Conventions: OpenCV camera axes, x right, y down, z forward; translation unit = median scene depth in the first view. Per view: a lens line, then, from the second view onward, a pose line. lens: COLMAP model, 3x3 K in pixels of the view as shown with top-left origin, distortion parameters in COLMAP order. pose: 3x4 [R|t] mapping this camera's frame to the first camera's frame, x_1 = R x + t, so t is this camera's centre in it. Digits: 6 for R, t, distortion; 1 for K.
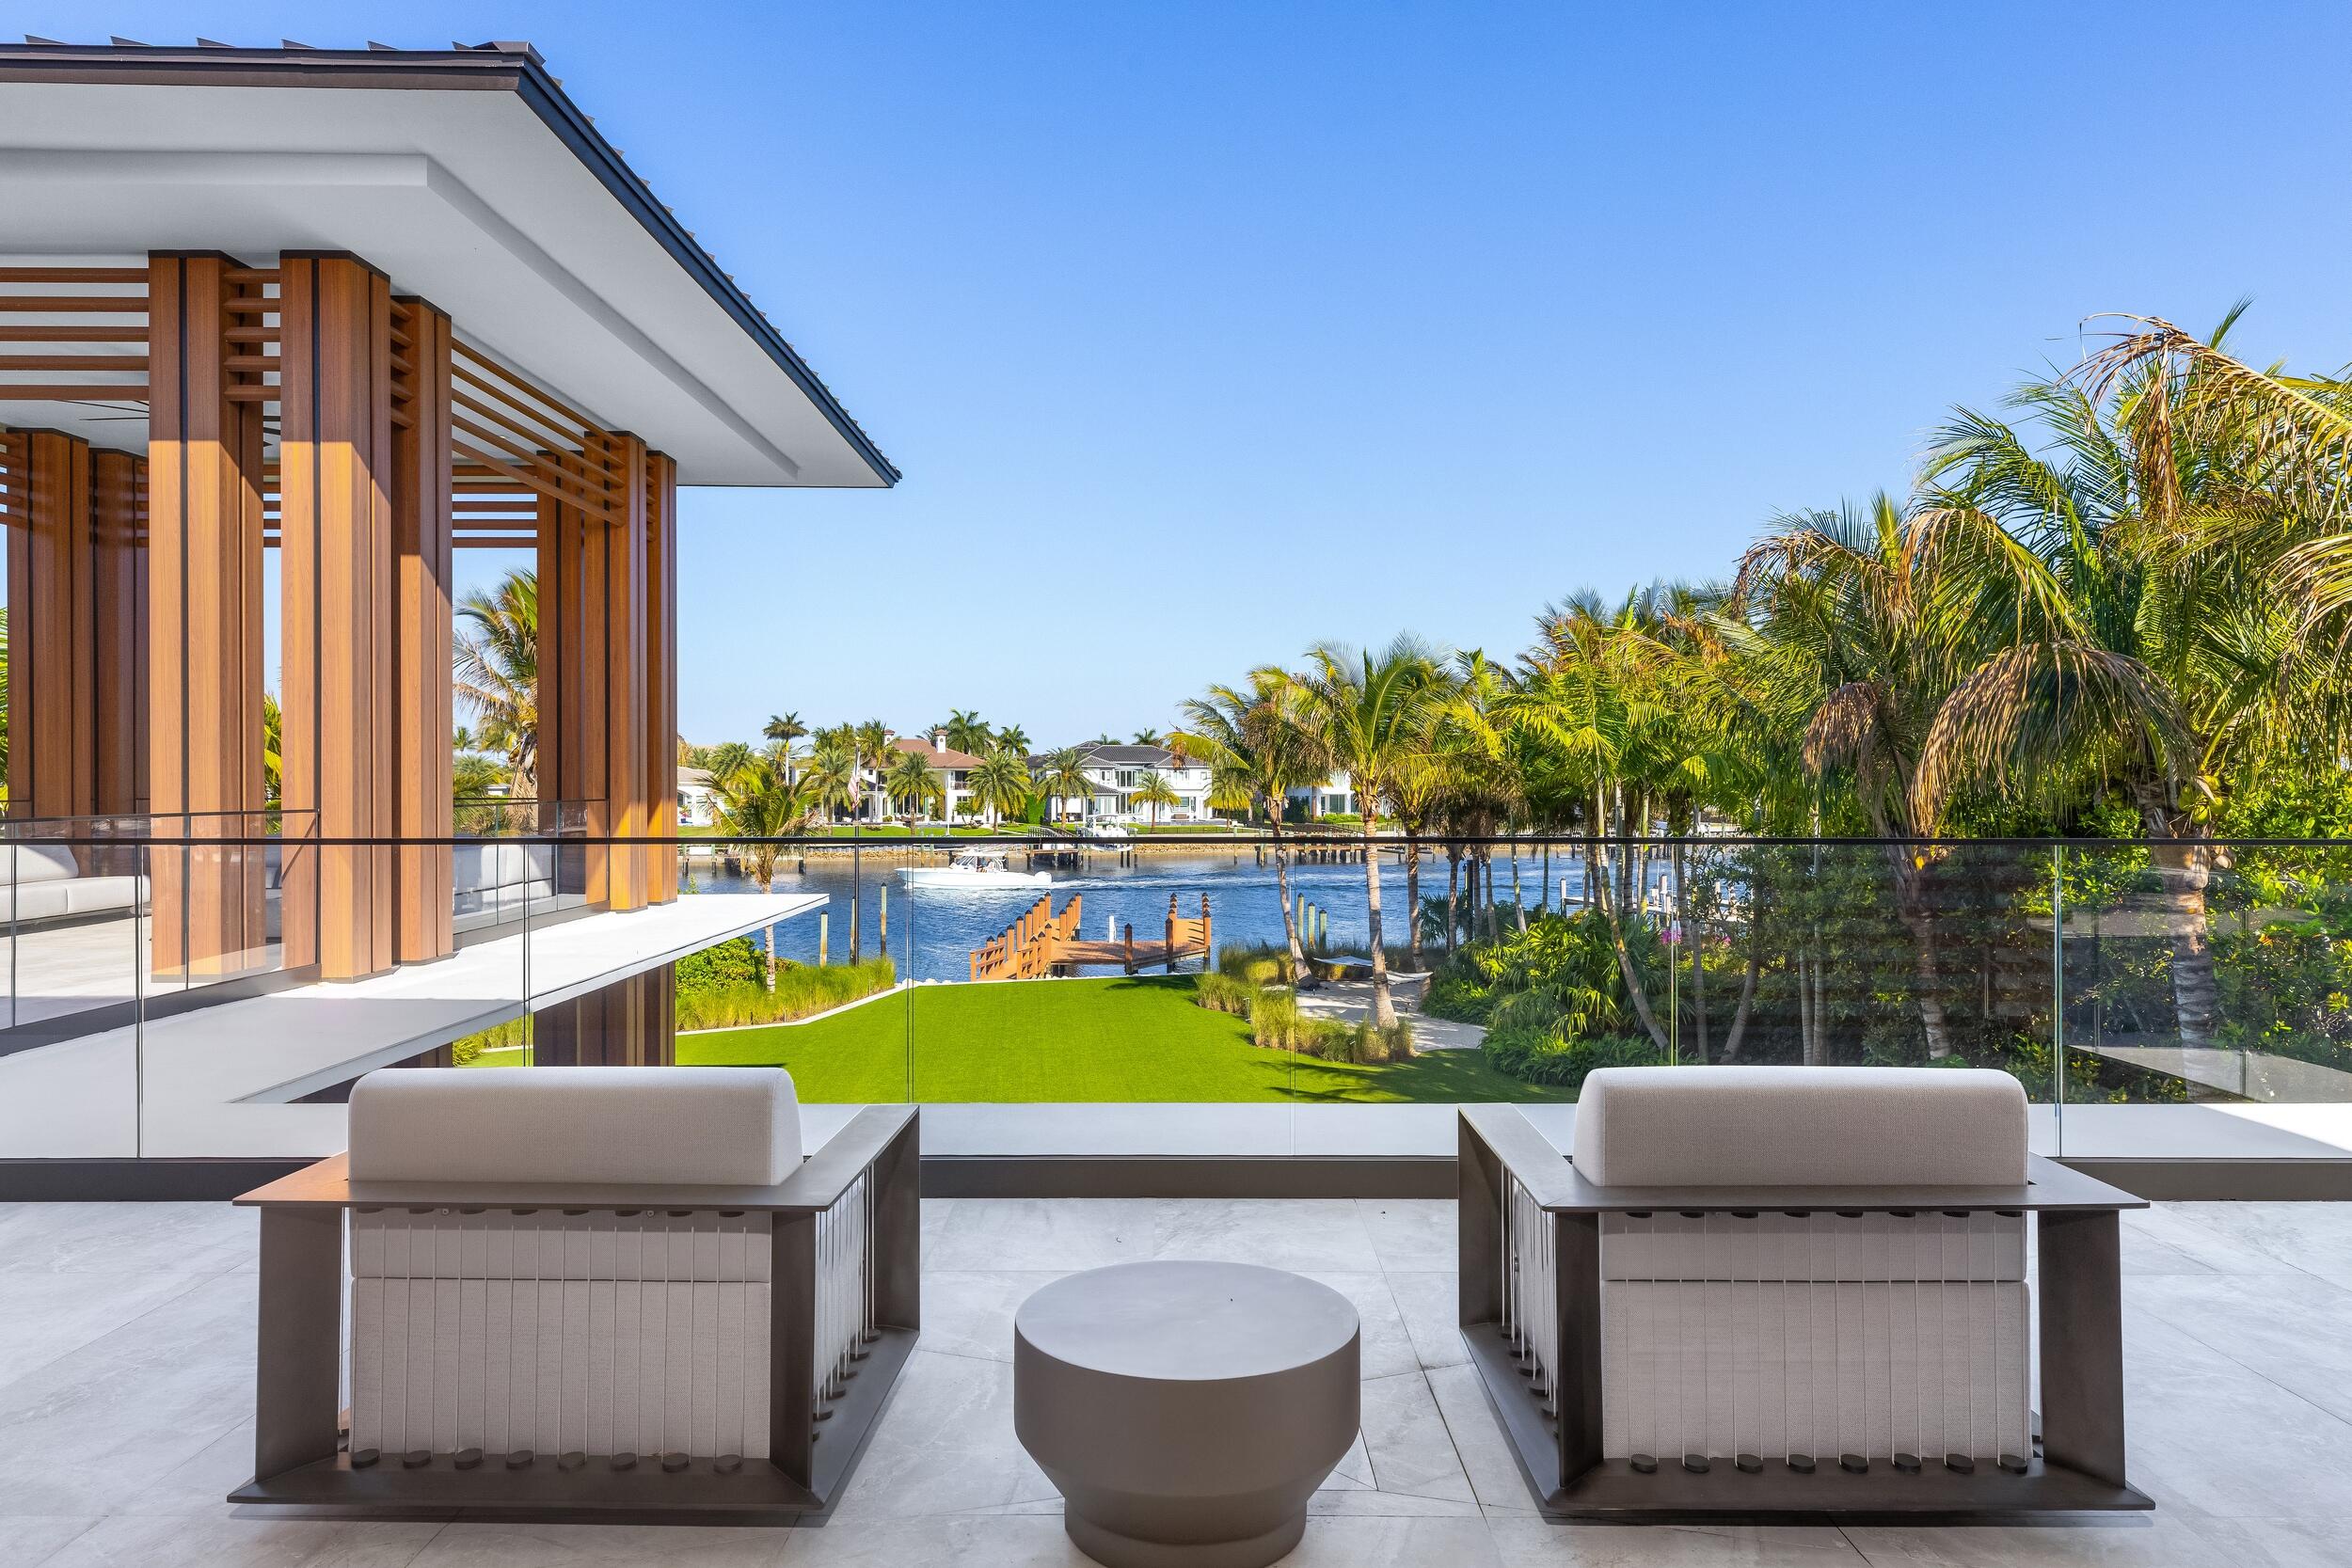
lens RADIAL K [[1377.1, 0, 1132.3], [0, 1377.1, 786.9], [0, 0, 1]] dist [0.000846, 0.005425]
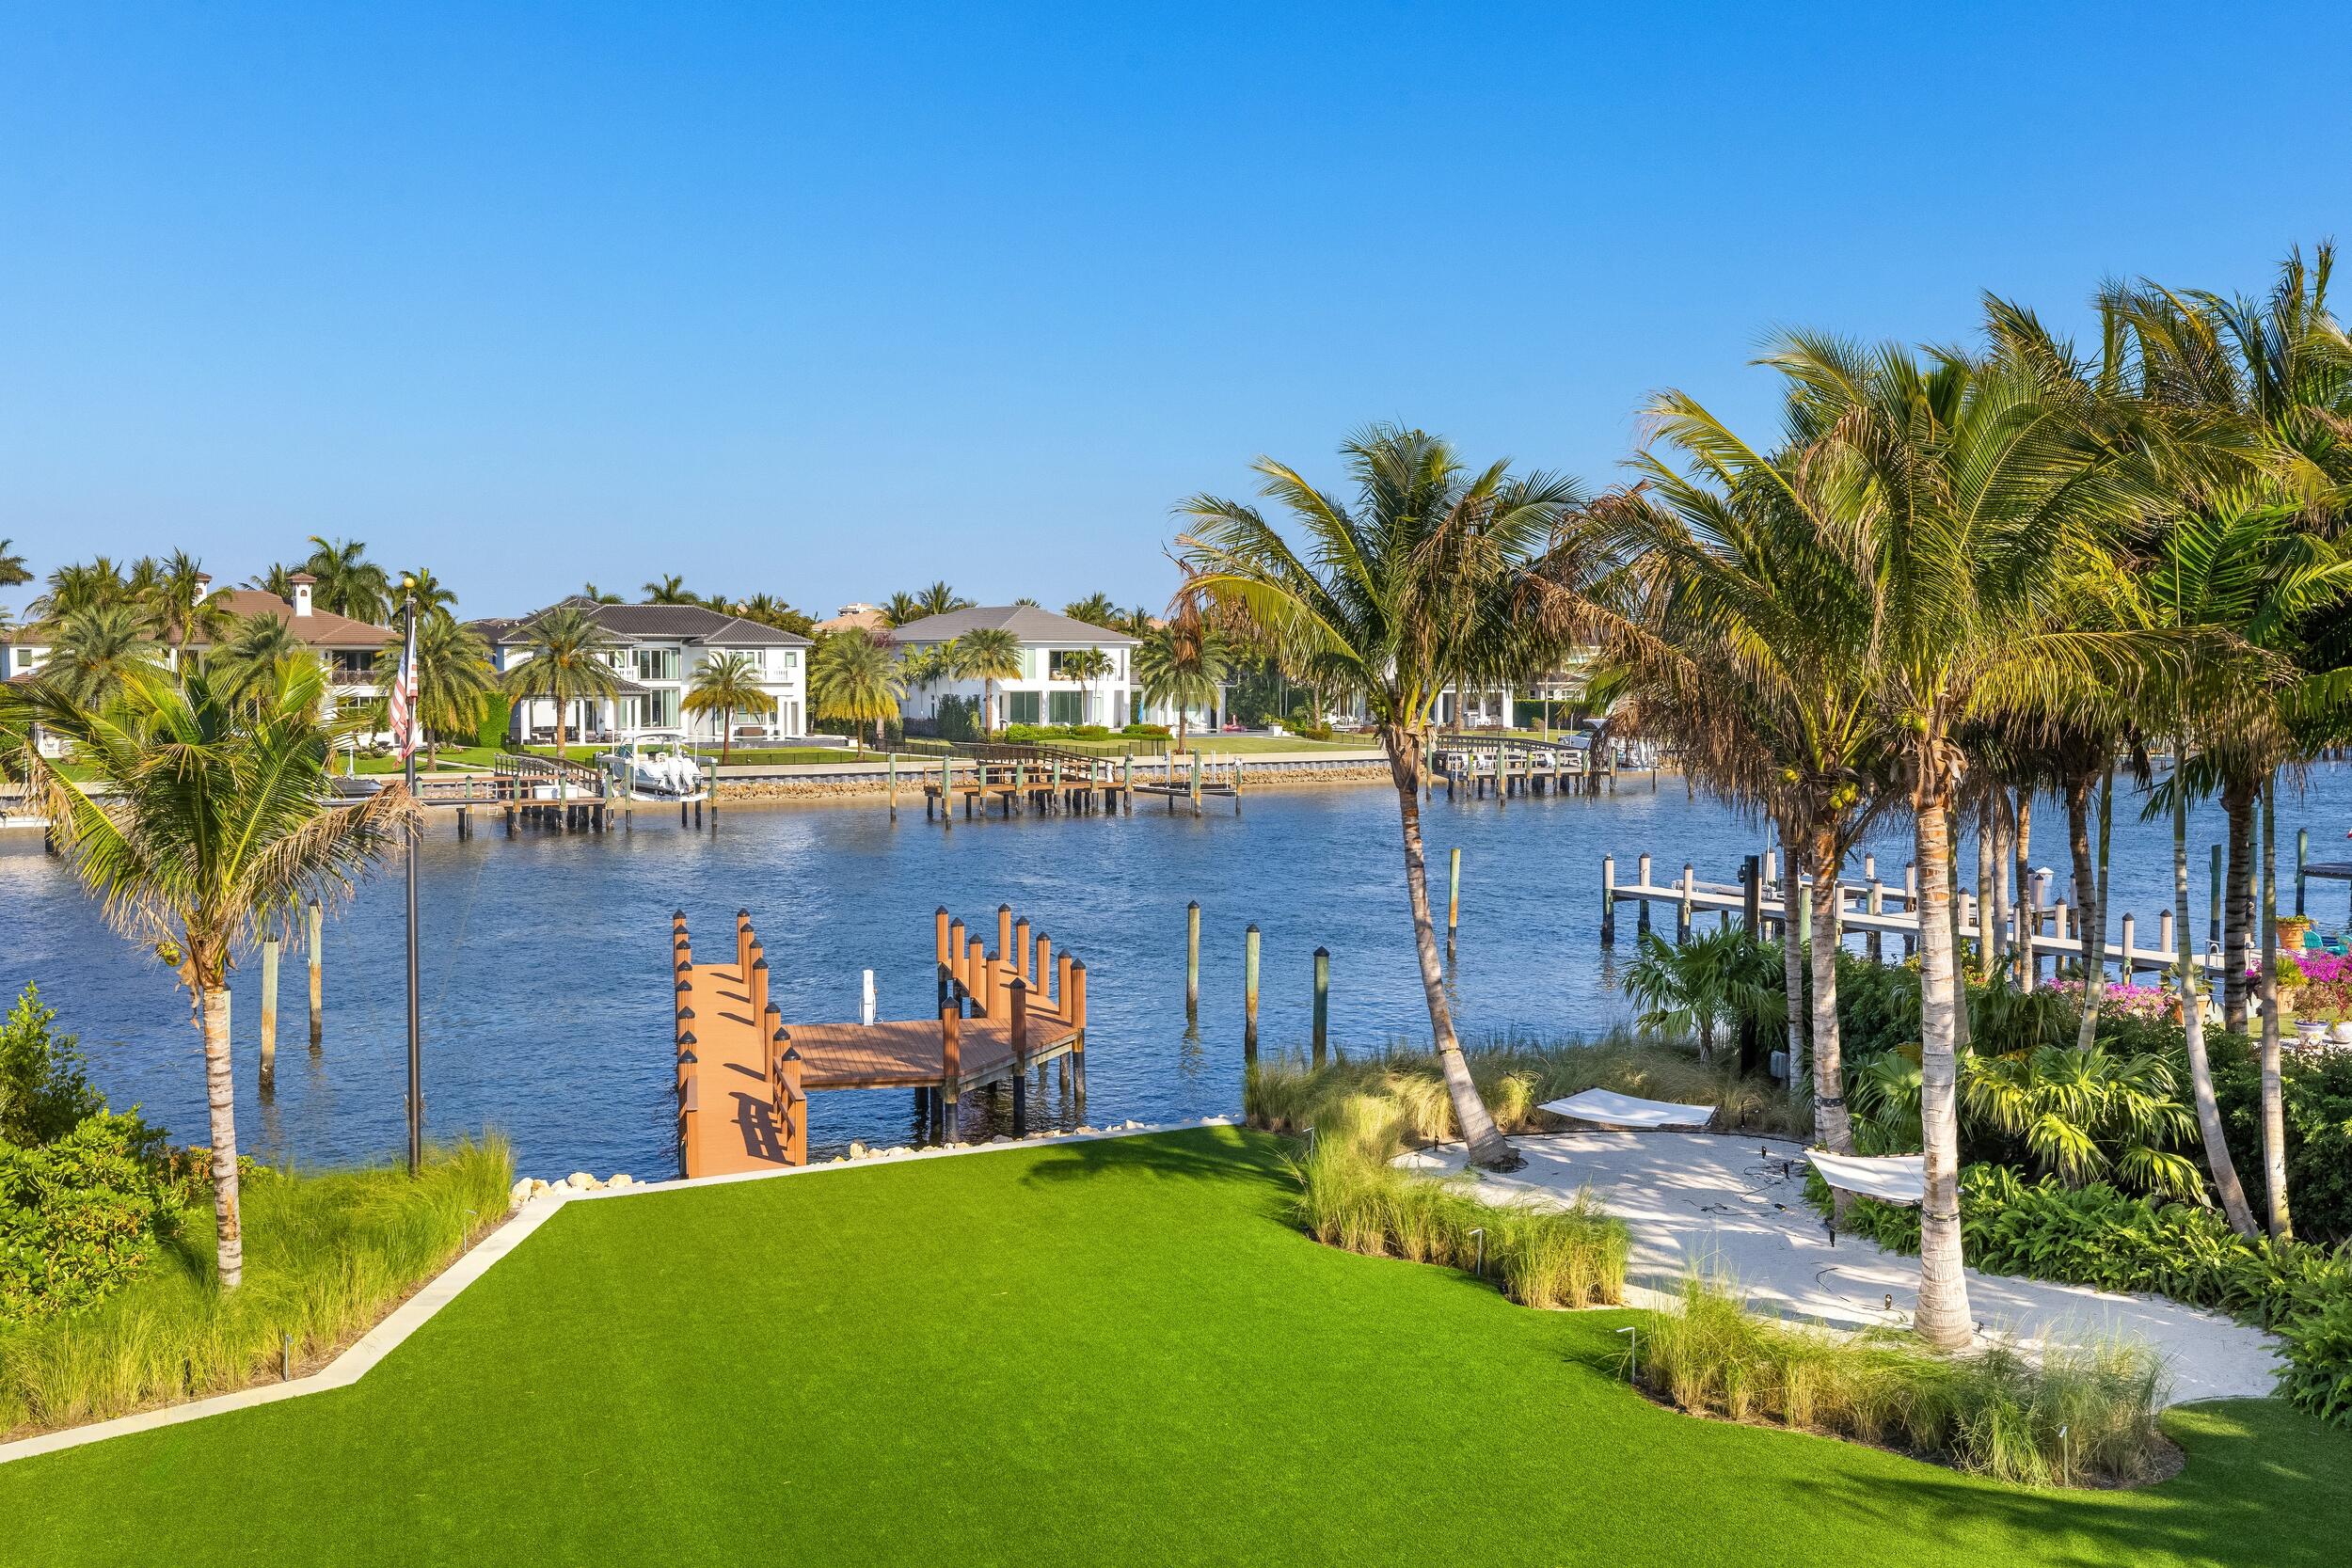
lens RADIAL K [[2136.3, 0, 1051.6], [0, 2136.3, 743.0], [0, 0, 1]] dist [0.033264, 0.000000]
pose [[0.972037, -0.009162, 0.234651, -0.205354], [0.001286, 0.999431, 0.033697, -0.012343], [-0.234826, -0.032453, 0.971496, 0.460273]]
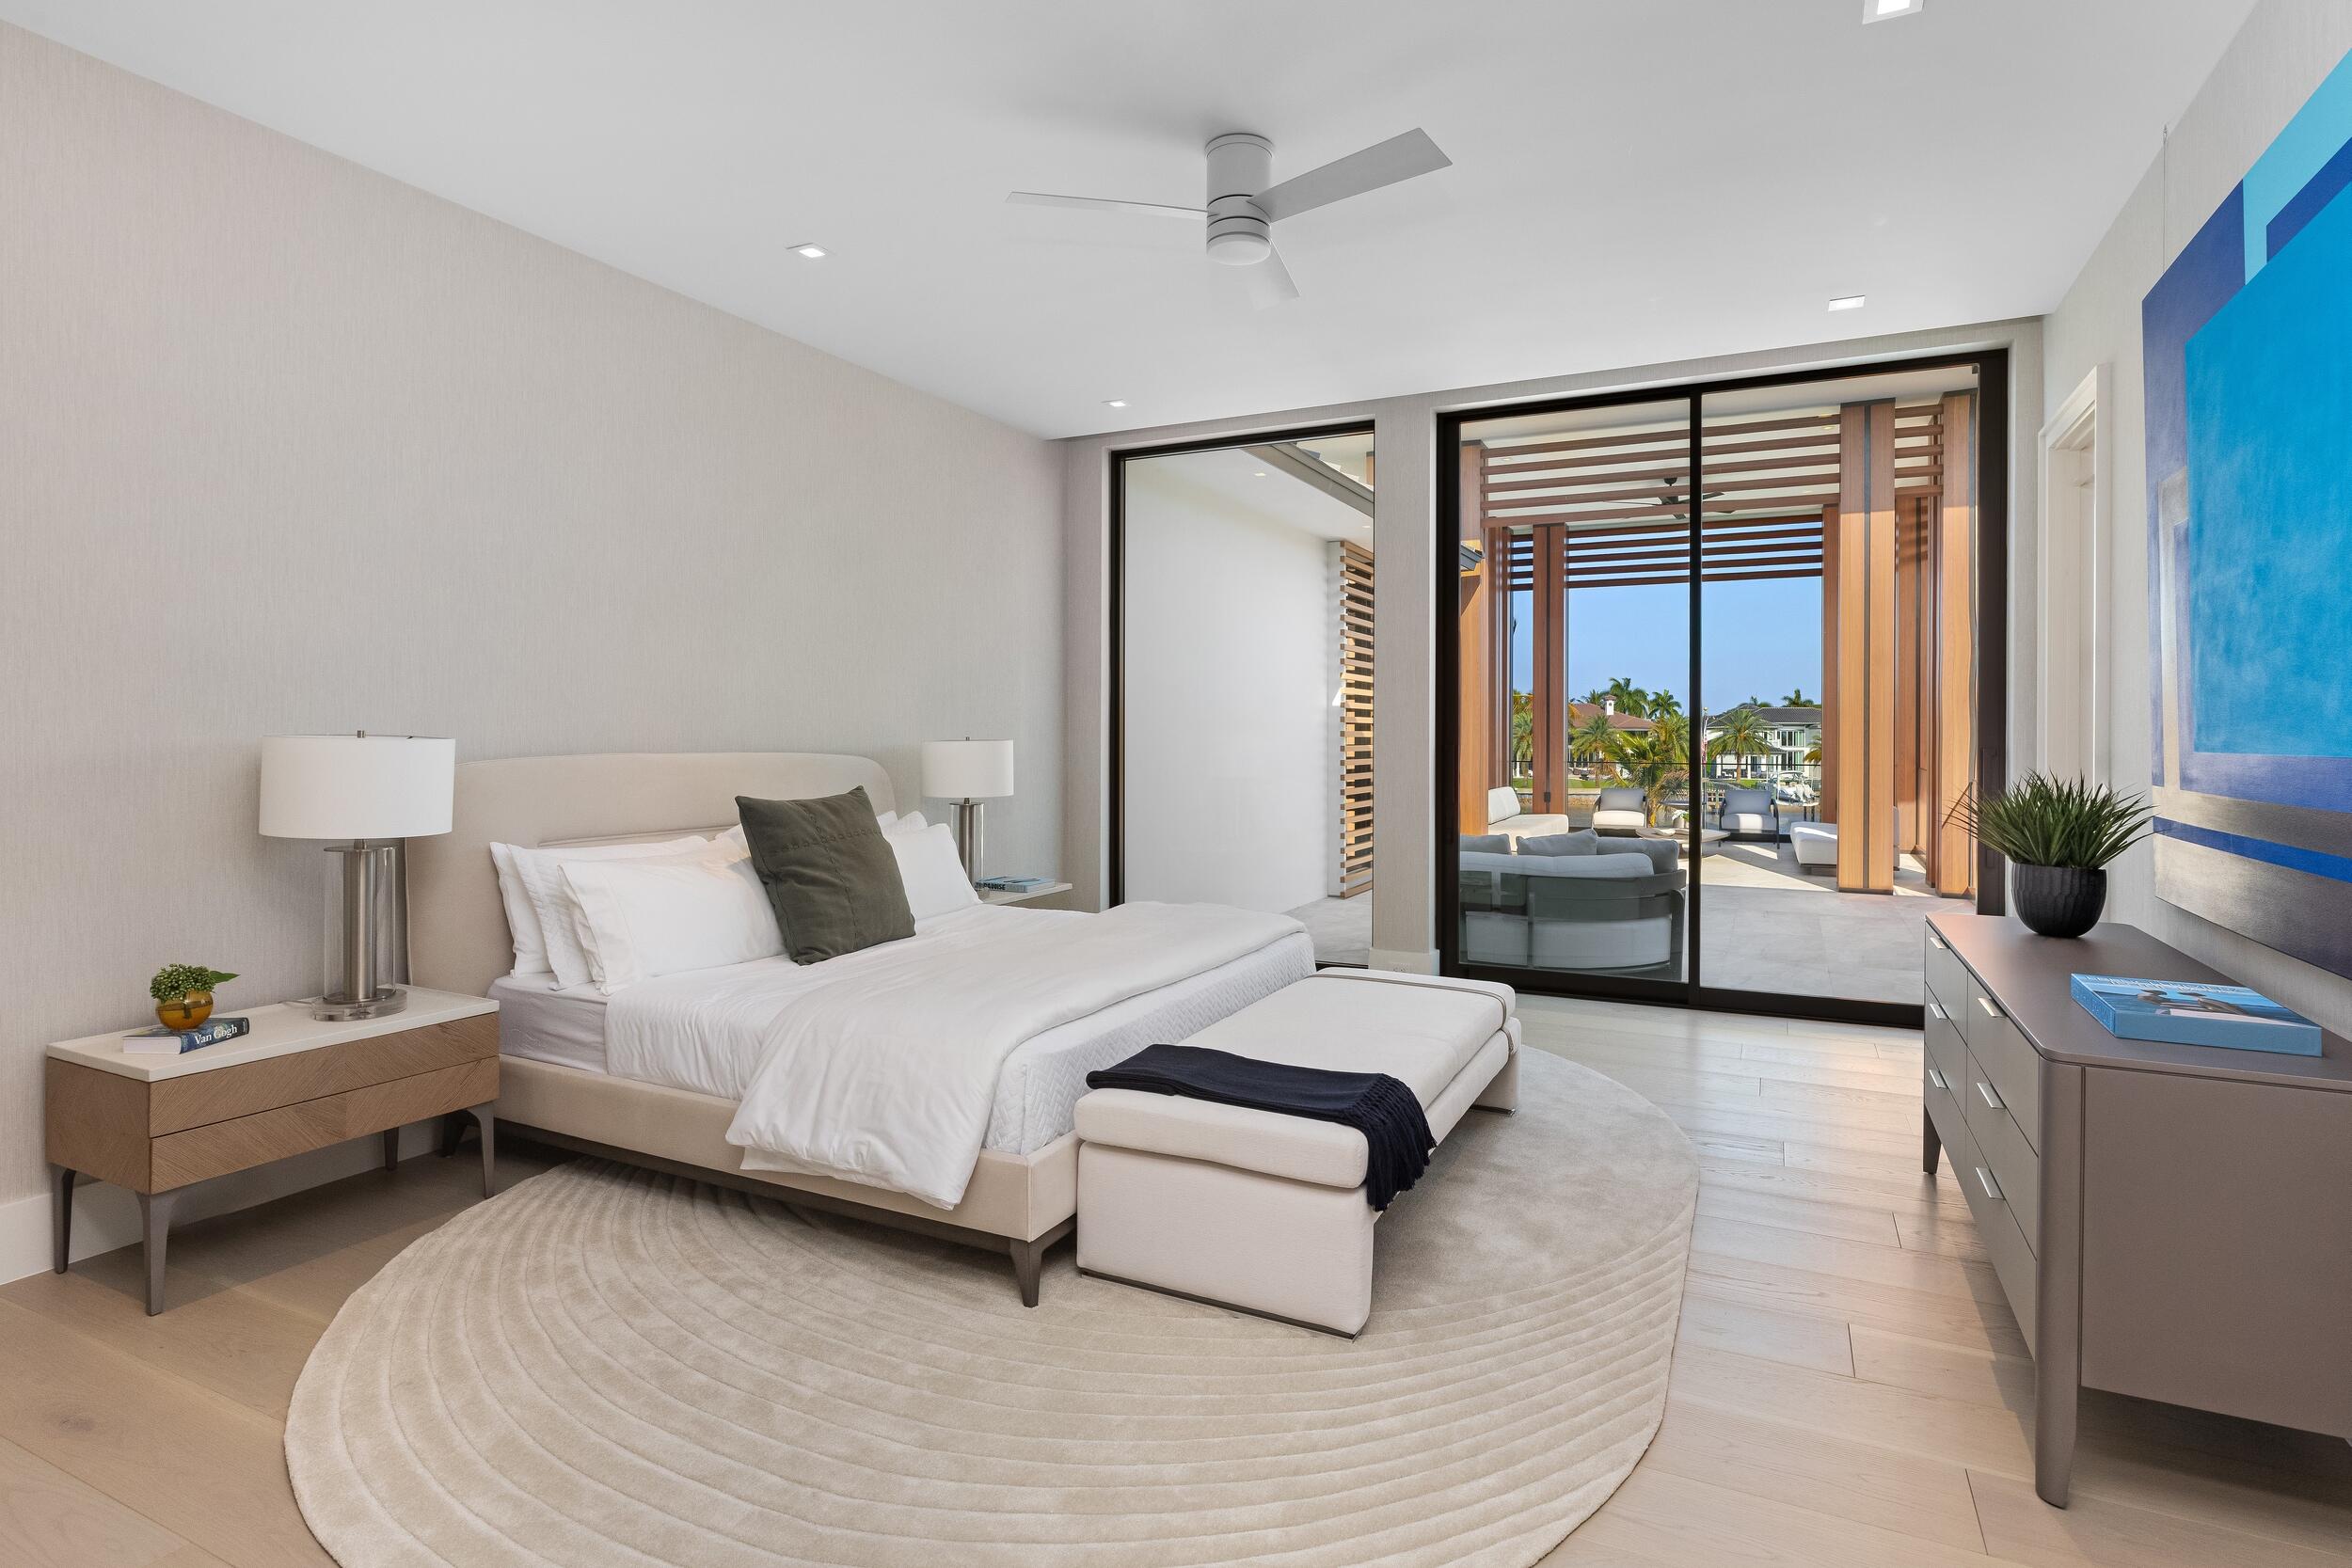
lens RADIAL K [[1168.3, 0, 1196.9], [0, 1168.3, 731.7], [0, 0, 1]] dist [0.003083, -0.002085]
pose [[0.915086, 0.004184, -0.403238, -0.238919], [-0.007779, 0.999943, -0.007277, -0.003708], [0.403184, 0.009796, 0.915066, -0.128953]]
